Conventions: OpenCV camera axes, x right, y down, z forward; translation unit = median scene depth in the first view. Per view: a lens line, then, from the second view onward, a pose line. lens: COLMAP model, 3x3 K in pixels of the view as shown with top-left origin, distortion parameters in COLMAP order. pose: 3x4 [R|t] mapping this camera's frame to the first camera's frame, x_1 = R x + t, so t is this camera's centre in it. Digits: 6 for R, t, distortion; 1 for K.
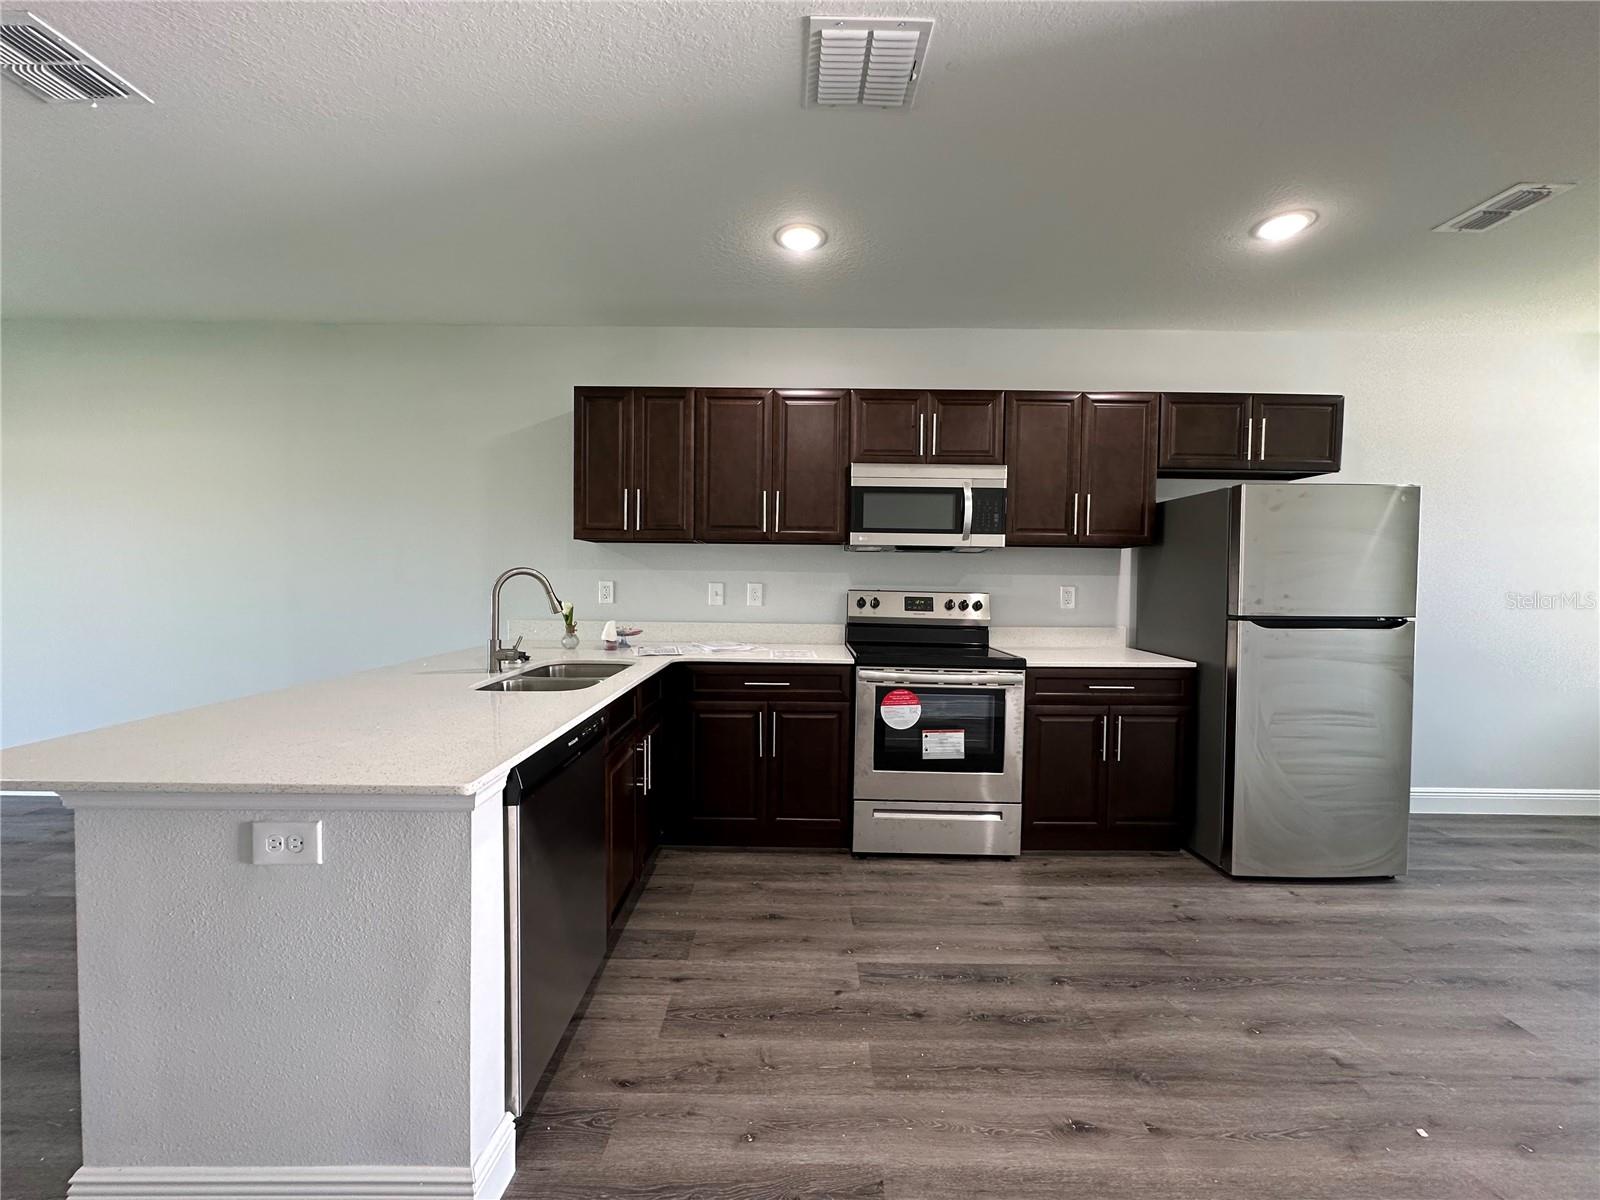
lens RADIAL K [[638.1, 0, 798.0], [0, 638.1, 597.4], [0, 0, 1]] dist [-0.002983, 0.000172]
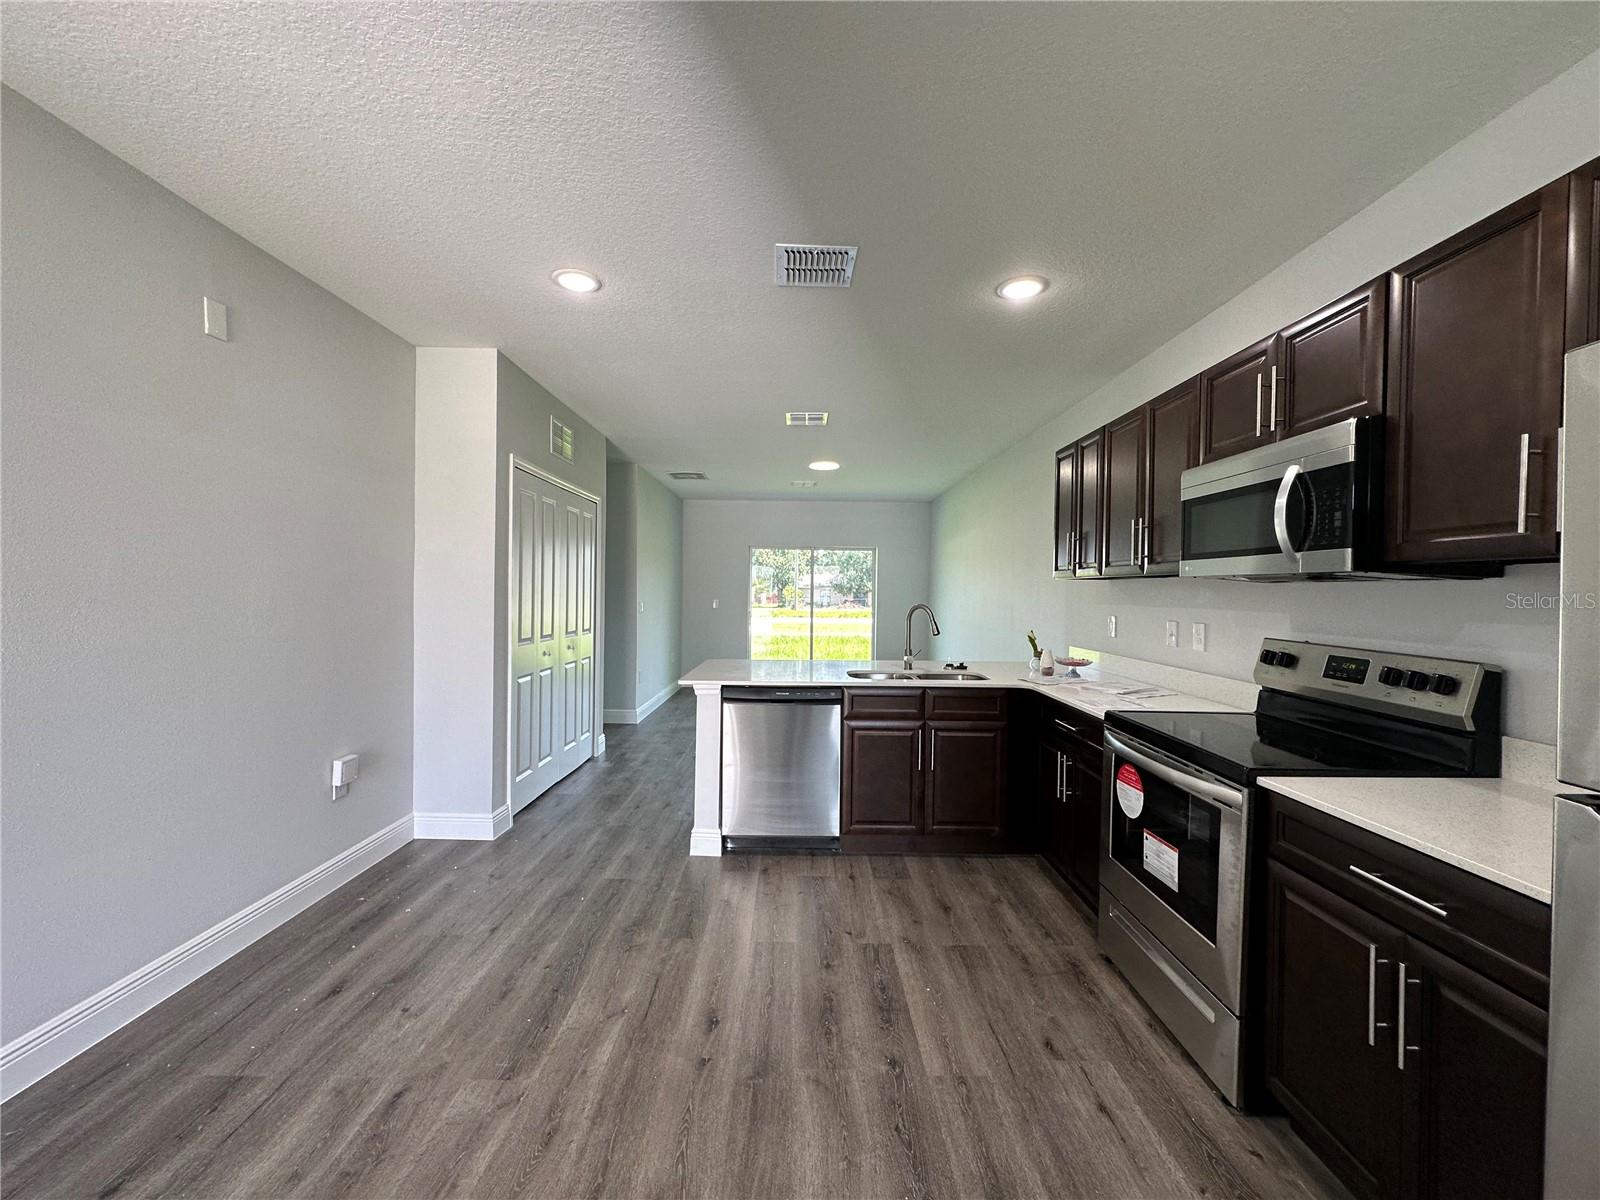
lens RADIAL K [[638.1, 0, 798.0], [0, 638.1, 597.4], [0, 0, 1]] dist [-0.002983, 0.000172]
pose [[0.006659, -0.000499, -0.999978, 0.927946], [-0.043486, 0.999054, -0.000788, -0.040087], [0.999032, 0.043490, 0.006631, 0.583200]]
